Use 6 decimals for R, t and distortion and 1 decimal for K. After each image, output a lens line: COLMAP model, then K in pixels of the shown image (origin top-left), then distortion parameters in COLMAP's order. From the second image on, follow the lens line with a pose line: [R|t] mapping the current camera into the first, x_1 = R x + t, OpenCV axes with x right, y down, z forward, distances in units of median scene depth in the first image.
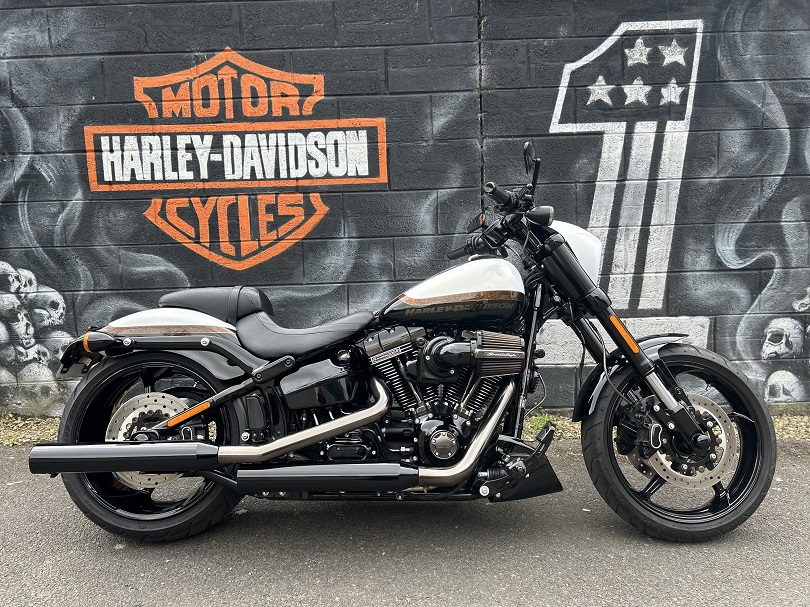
lens RADIAL K [[606.6, 0, 407.0], [0, 606.6, 303.0], [0, 0, 1]] dist [0.047045, -0.058223]
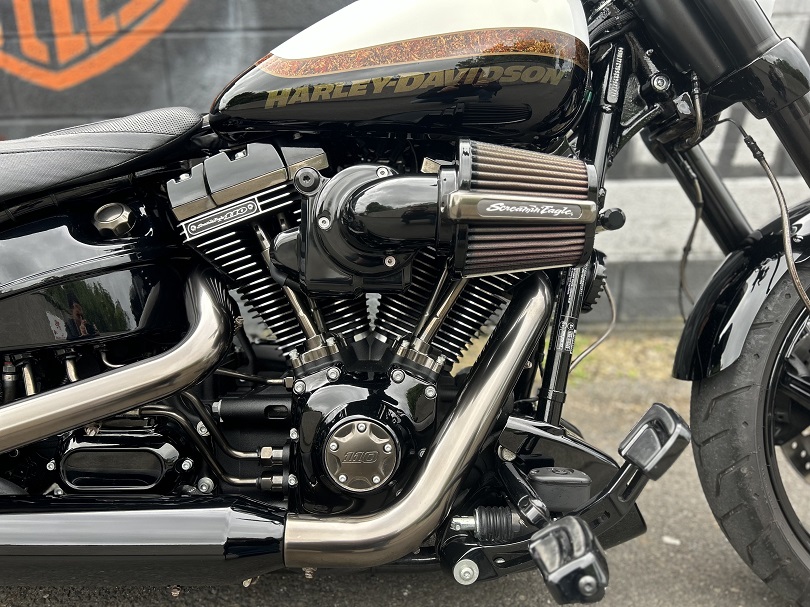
lens RADIAL K [[606.6, 0, 400.3], [0, 606.6, 304.0], [0, 0, 1]] dist [0.047045, -0.058223]
pose [[0.999962, 0.007668, 0.004263, 0.051217], [-0.008275, 0.985800, 0.167718, 0.049452], [-0.002917, -0.167747, 0.985826, 0.403570]]
